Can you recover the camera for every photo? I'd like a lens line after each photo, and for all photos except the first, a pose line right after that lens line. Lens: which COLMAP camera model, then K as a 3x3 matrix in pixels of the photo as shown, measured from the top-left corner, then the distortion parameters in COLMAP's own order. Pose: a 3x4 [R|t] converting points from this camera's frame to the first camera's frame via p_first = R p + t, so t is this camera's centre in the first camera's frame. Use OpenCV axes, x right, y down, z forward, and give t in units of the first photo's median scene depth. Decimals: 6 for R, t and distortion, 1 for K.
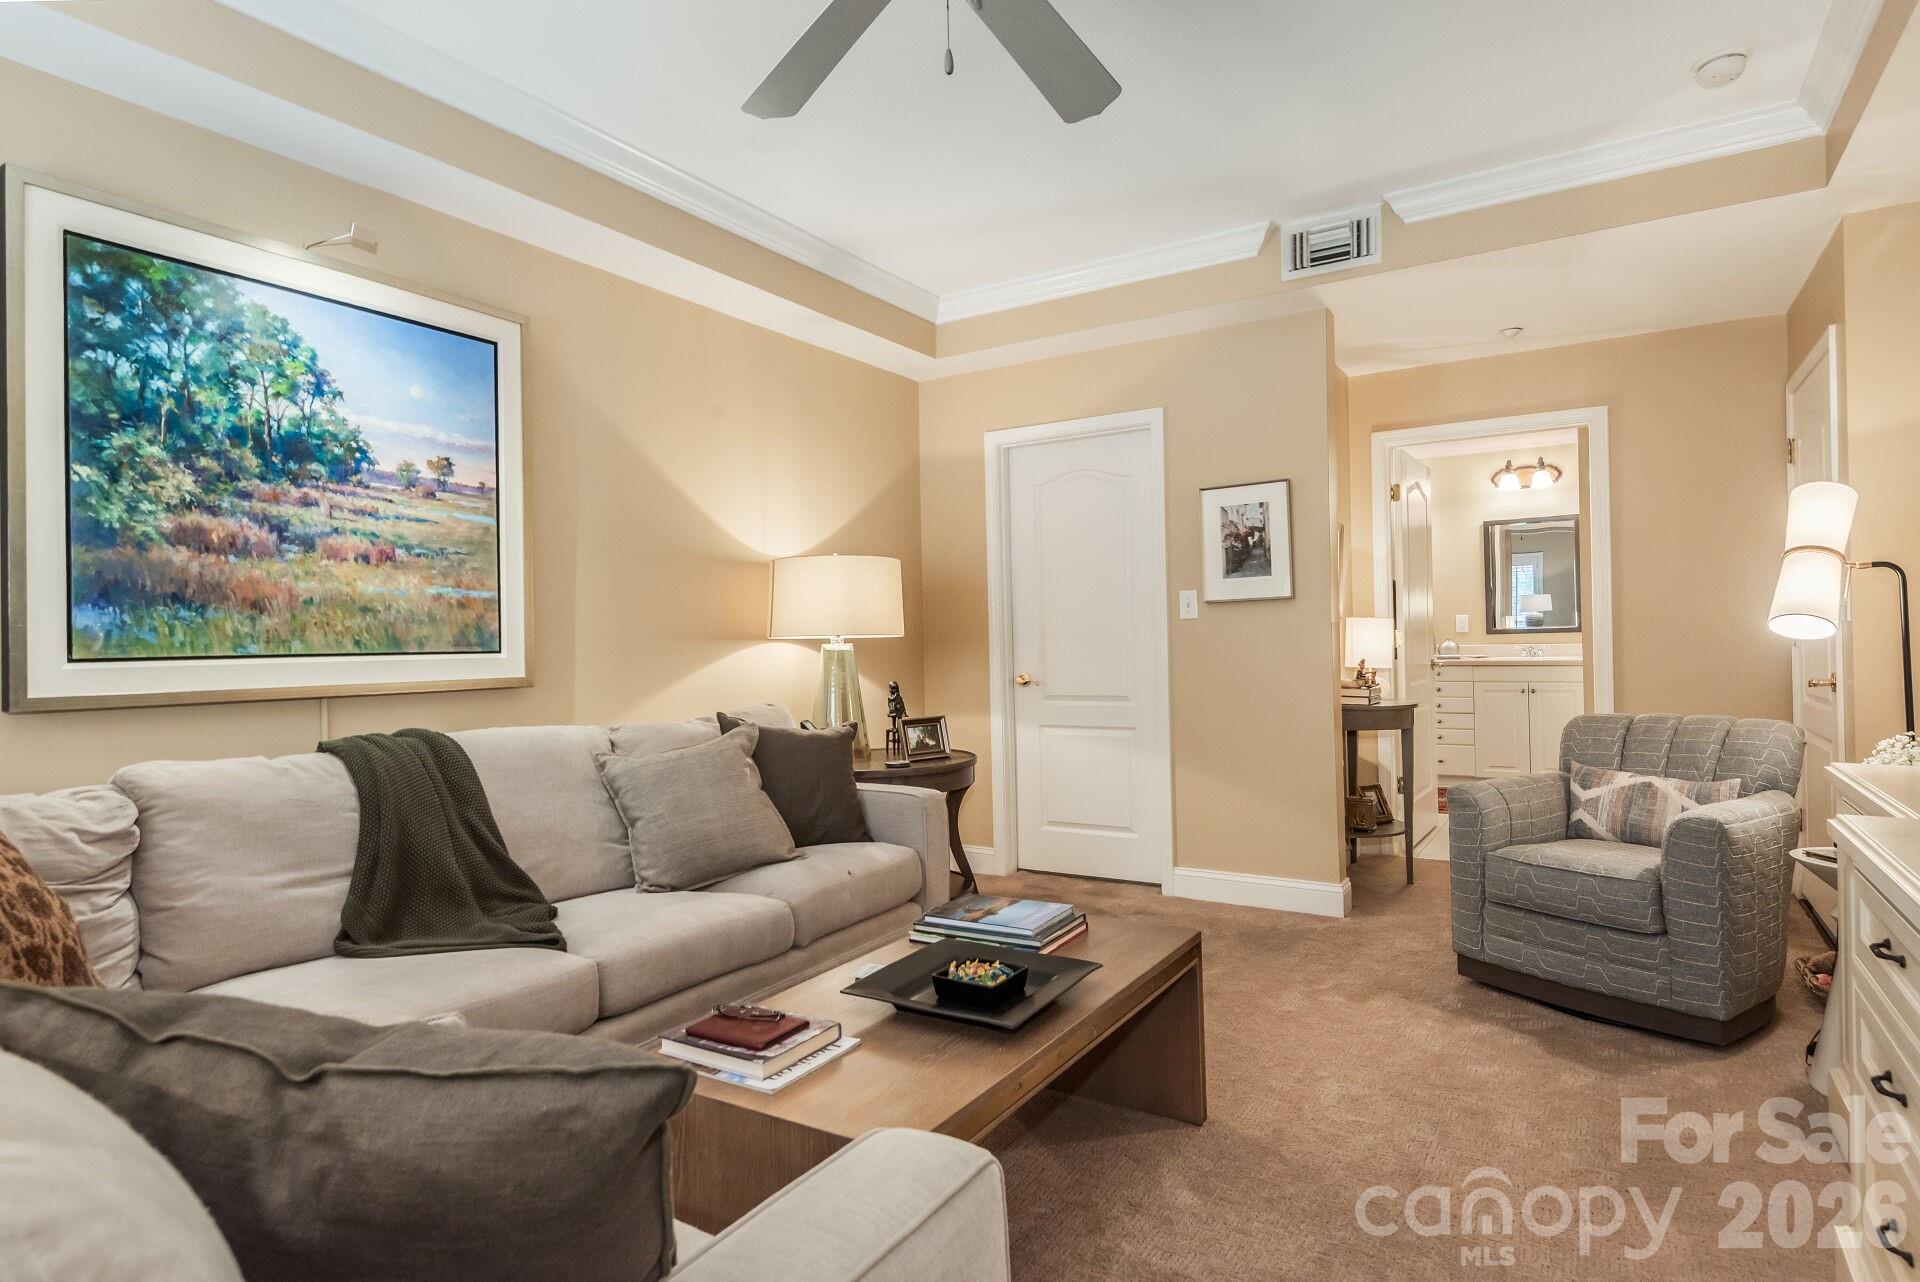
lens RADIAL K [[1028.1, 0, 962.8], [0, 1028.1, 631.1], [0, 0, 1]] dist [0.018147, -0.014102]
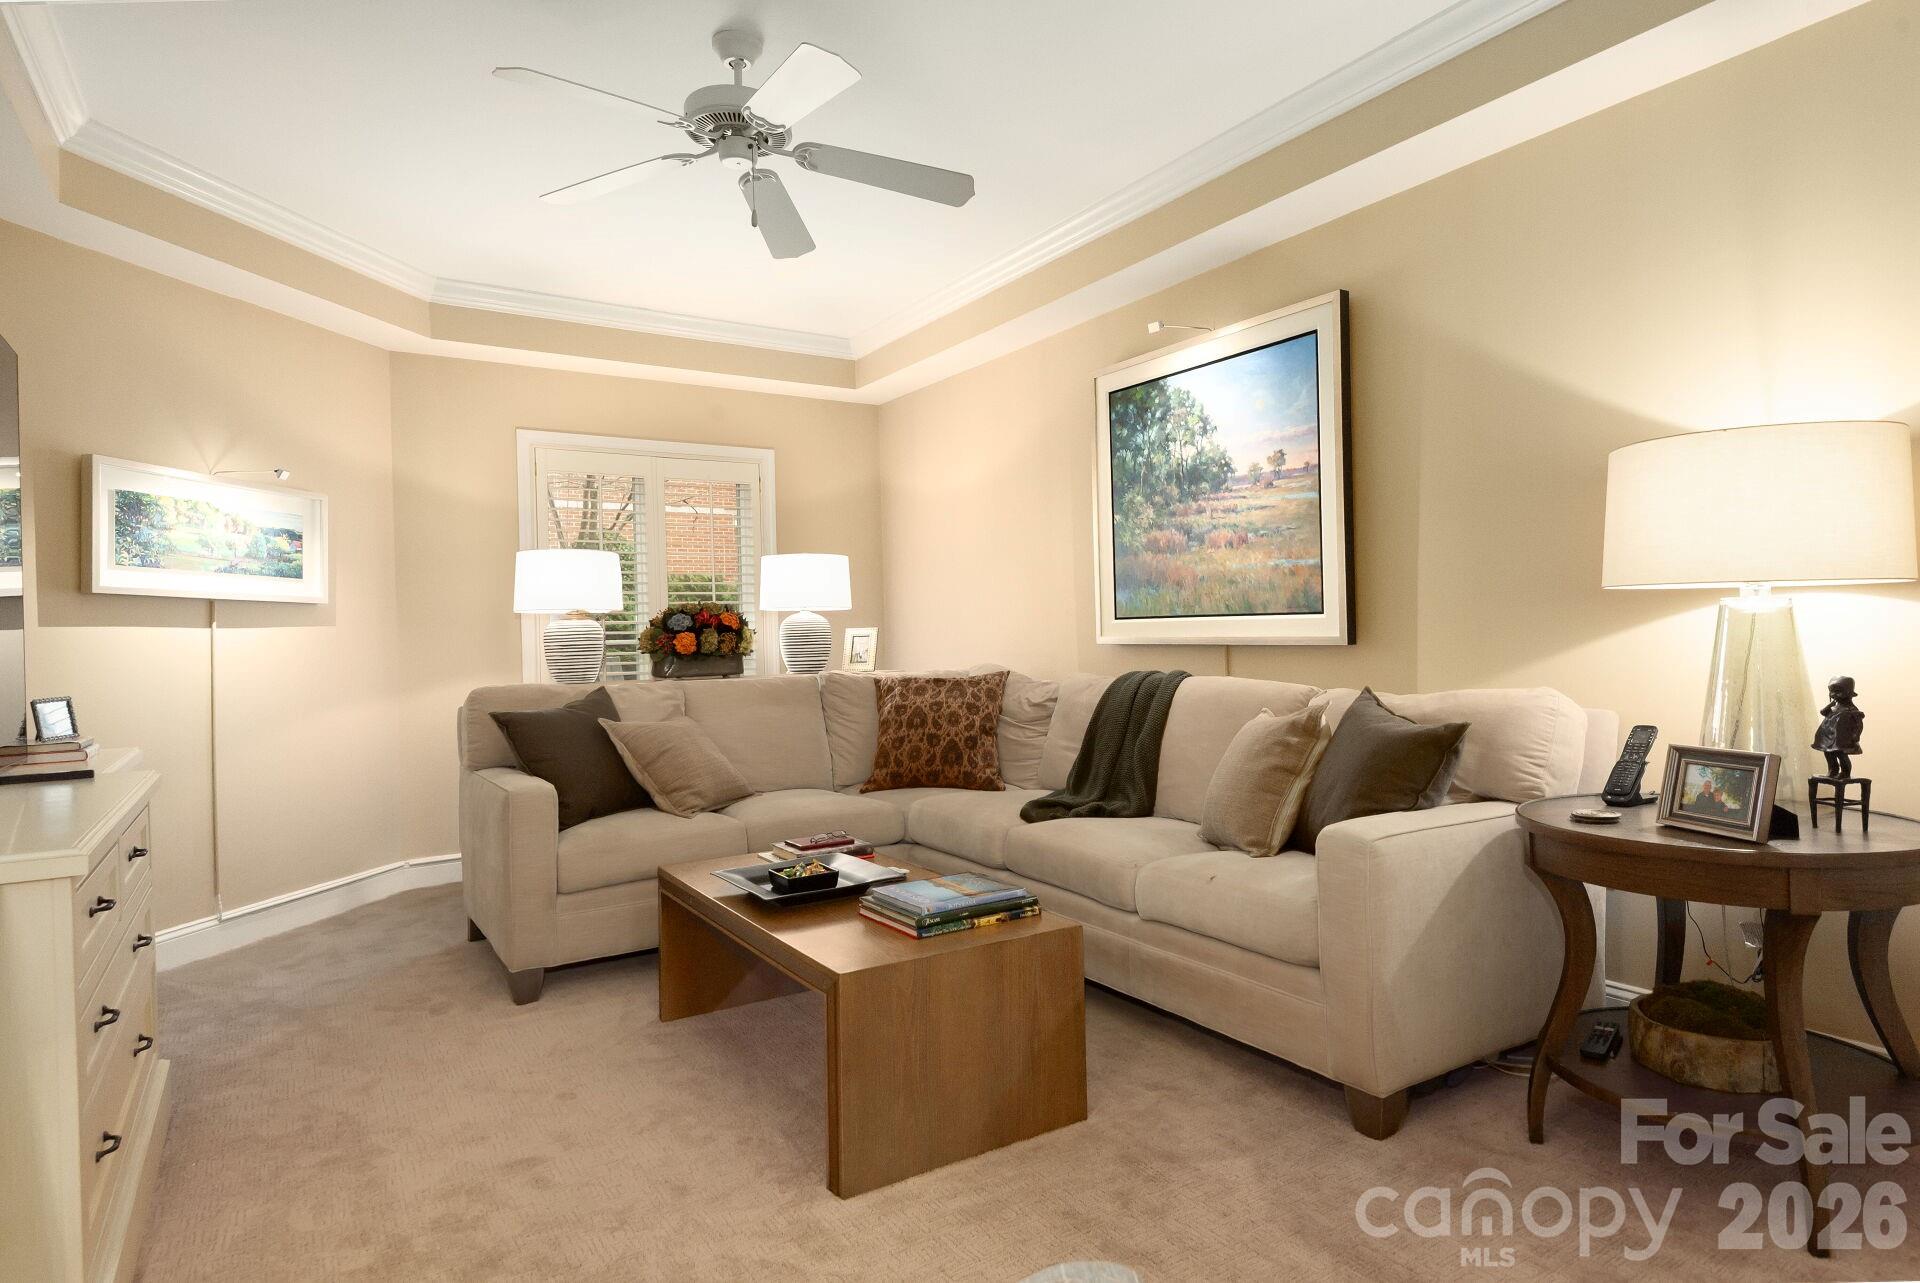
lens RADIAL K [[1028.1, 0, 962.8], [0, 1028.1, 631.6], [0, 0, 1]] dist [0.018147, -0.014102]
pose [[-0.419872, 0.032108, -0.907015, 0.837947], [0.038771, 0.999096, 0.017420, 0.007412], [0.906755, -0.027852, -0.420737, 1.316296]]
